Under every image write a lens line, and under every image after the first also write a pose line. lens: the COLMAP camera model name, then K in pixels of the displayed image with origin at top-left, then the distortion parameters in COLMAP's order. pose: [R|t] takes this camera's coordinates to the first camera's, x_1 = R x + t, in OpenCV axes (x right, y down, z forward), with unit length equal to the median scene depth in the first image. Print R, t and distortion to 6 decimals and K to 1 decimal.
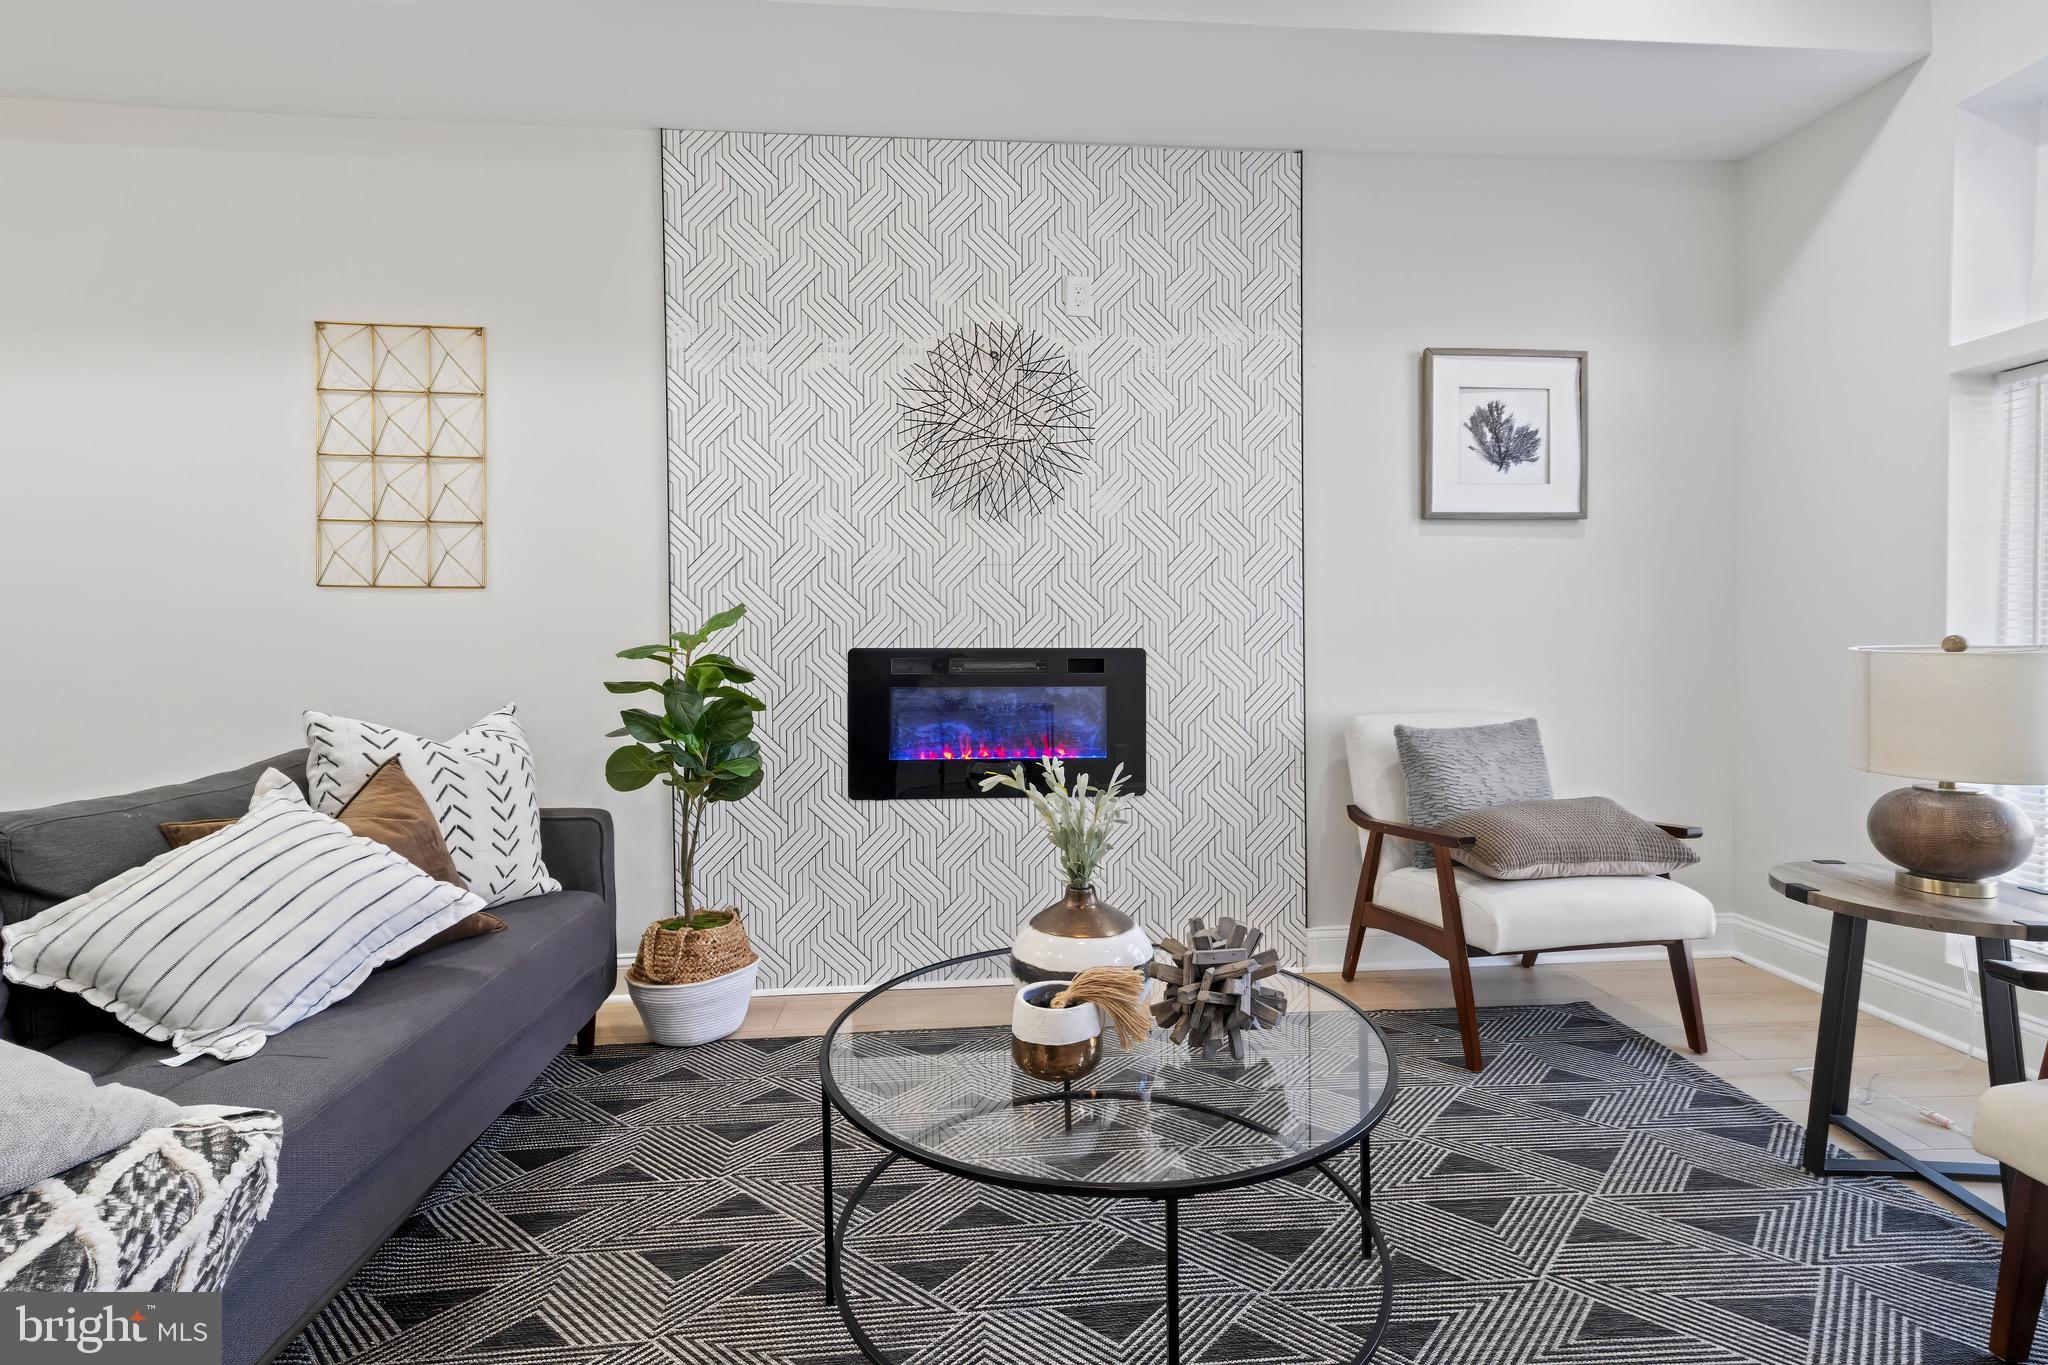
lens RADIAL K [[949.8, 0, 1025.7], [0, 949.8, 659.4], [0, 0, 1]] dist [-0.018846, 0.021089]
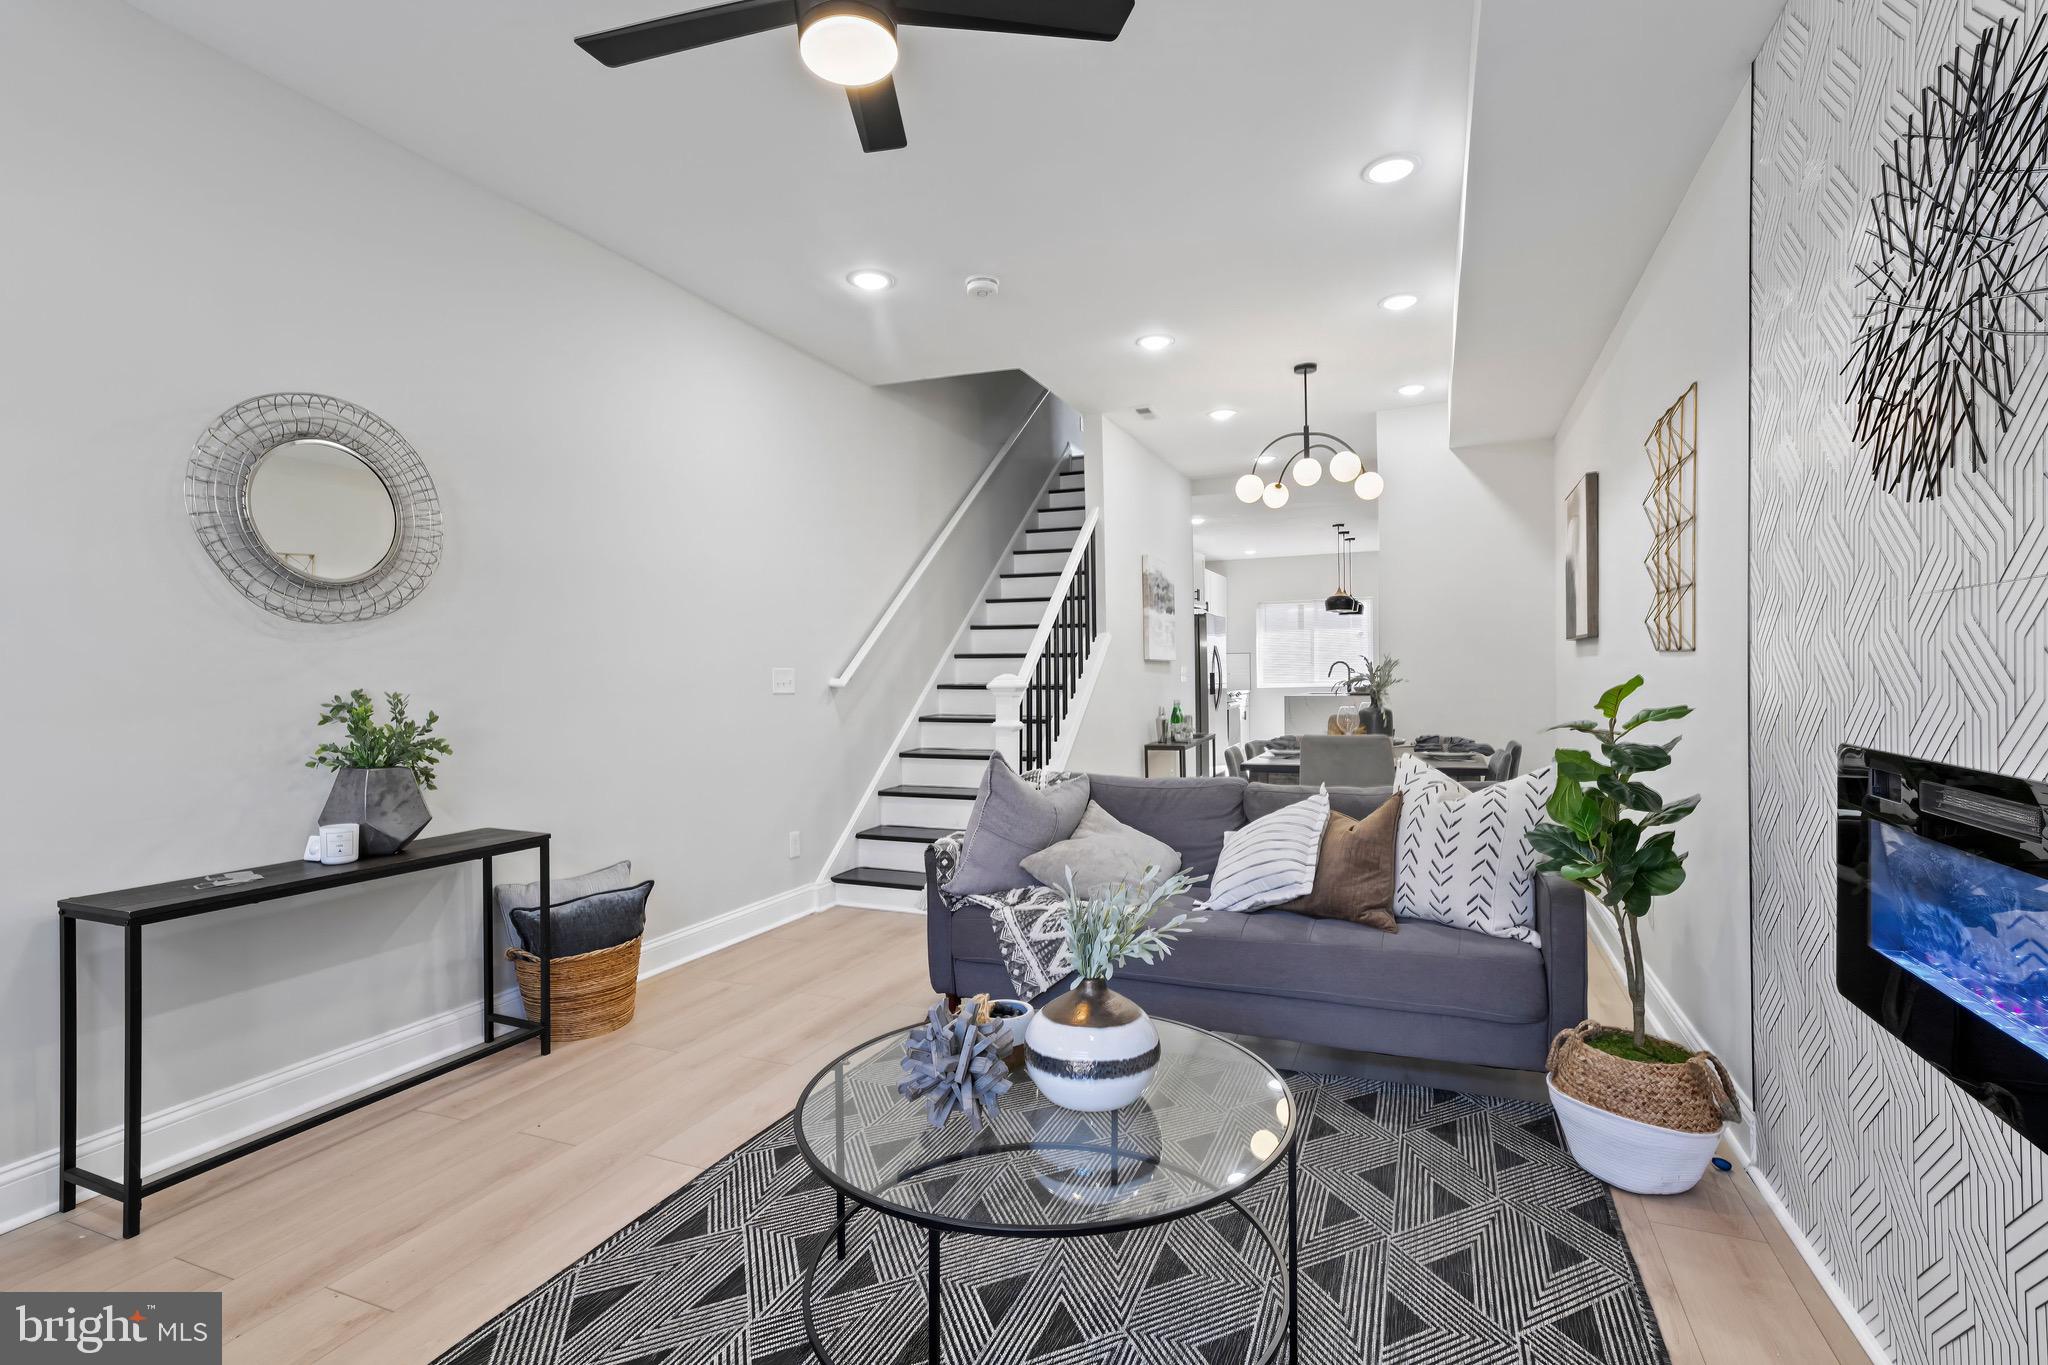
lens RADIAL K [[952.0, 0, 1024.0], [0, 952.0, 682.5], [0, 0, 1]] dist [-0.000598, 0.012482]
pose [[-0.471000, 0.023678, -0.881815, 0.616356], [0.007745, 0.999712, 0.022707, -0.069846], [0.882099, 0.003865, -0.471048, 0.848656]]
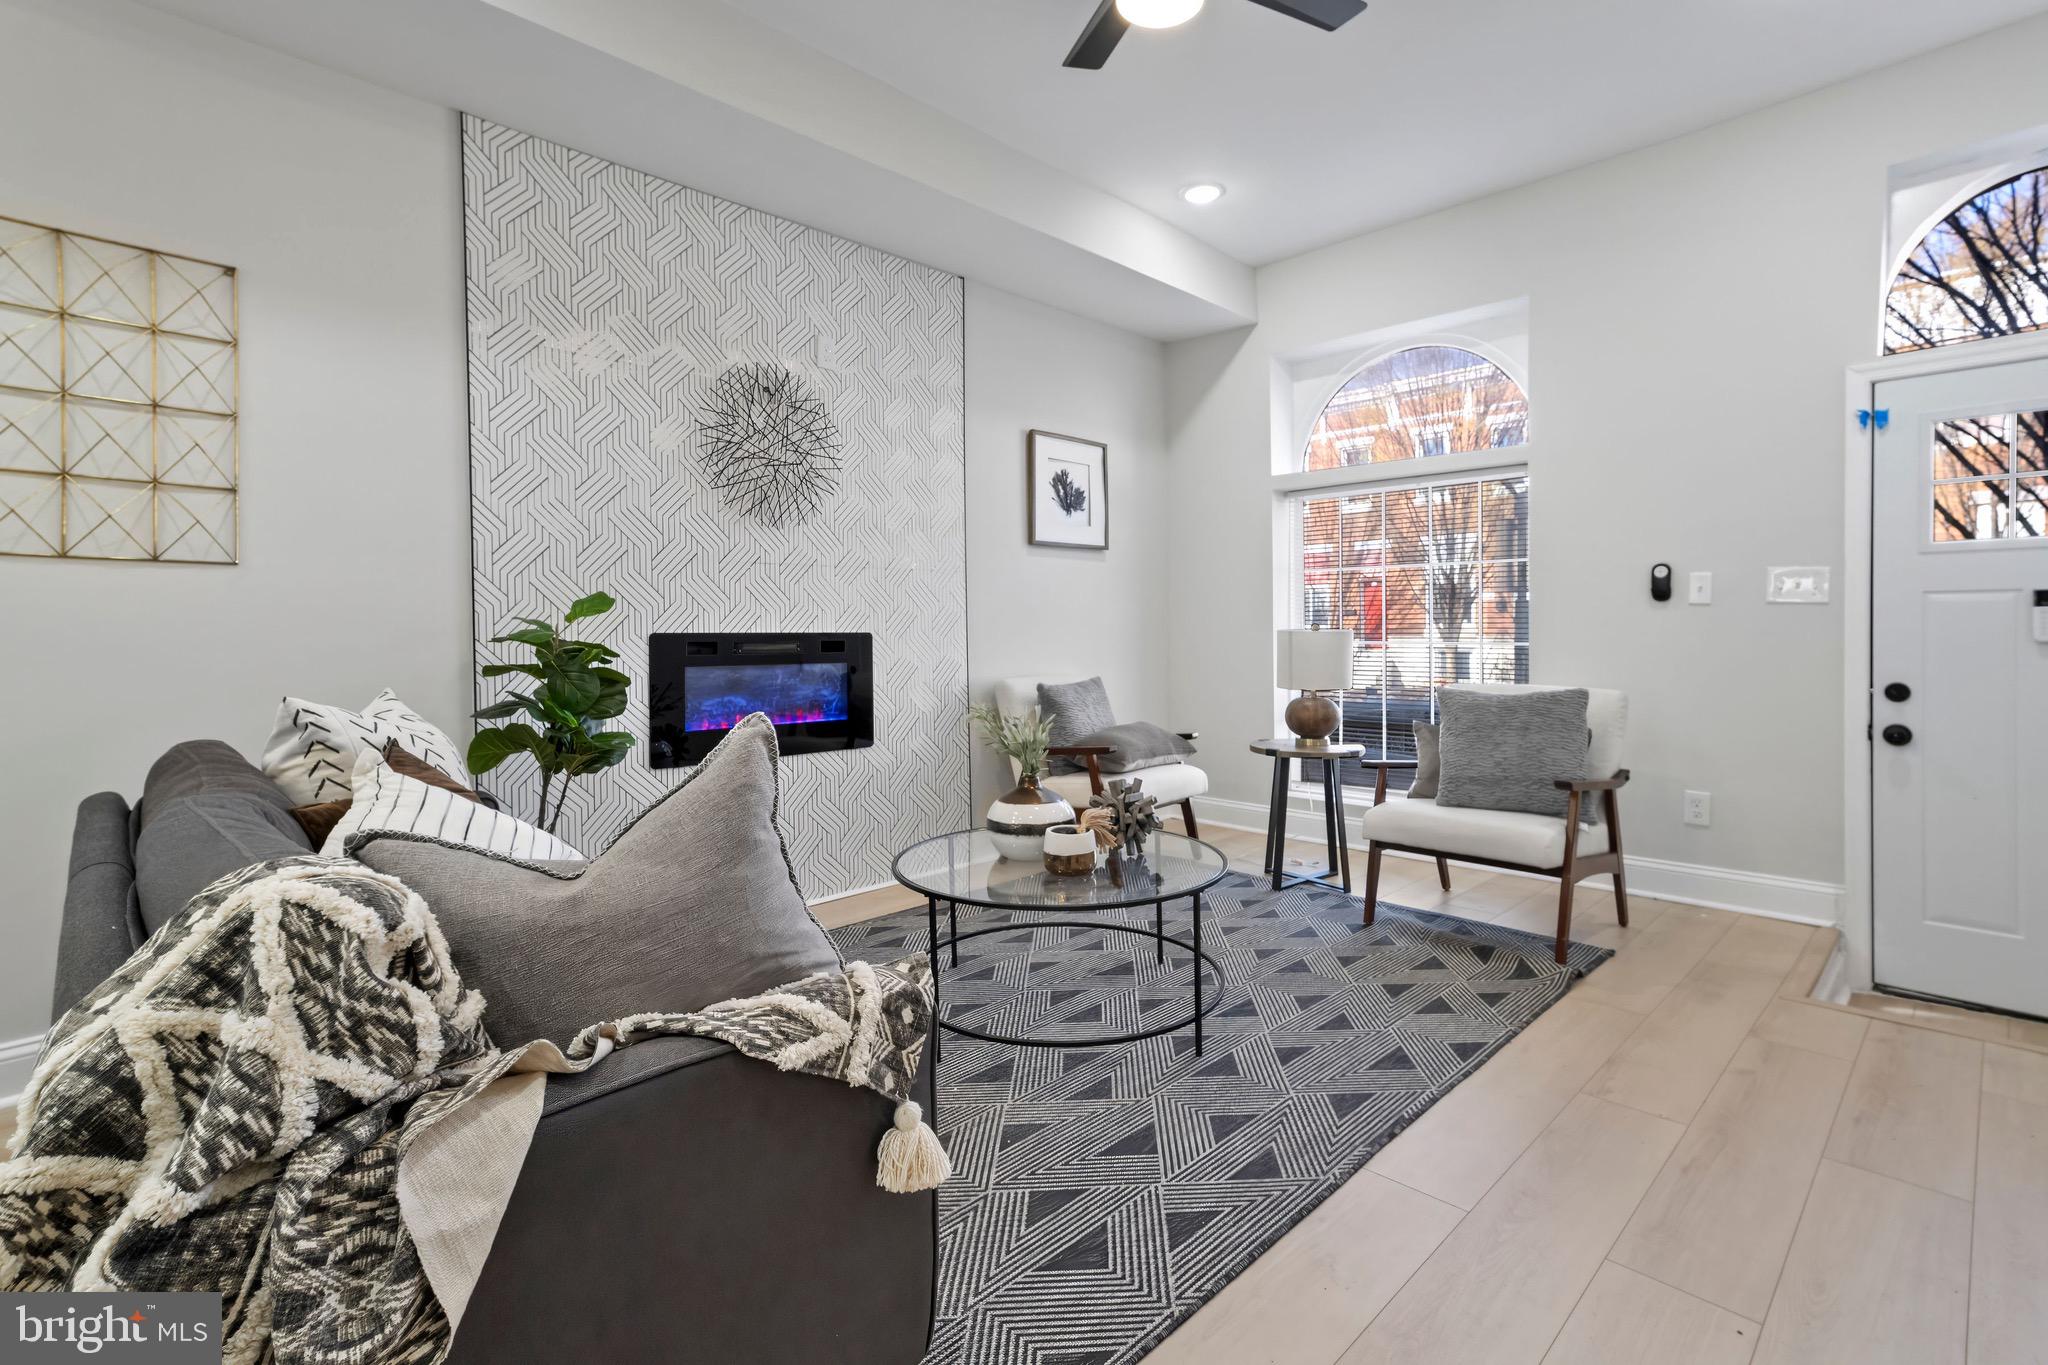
lens RADIAL K [[961.1, 0, 1045.1], [0, 961.1, 627.7], [0, 0, 1]] dist [0.001743, 0.000775]
pose [[0.760218, 0.001098, 0.649667, -0.575088], [0.014635, 0.999716, -0.018815, 0.010296], [-0.649503, 0.023811, 0.759986, -0.157638]]
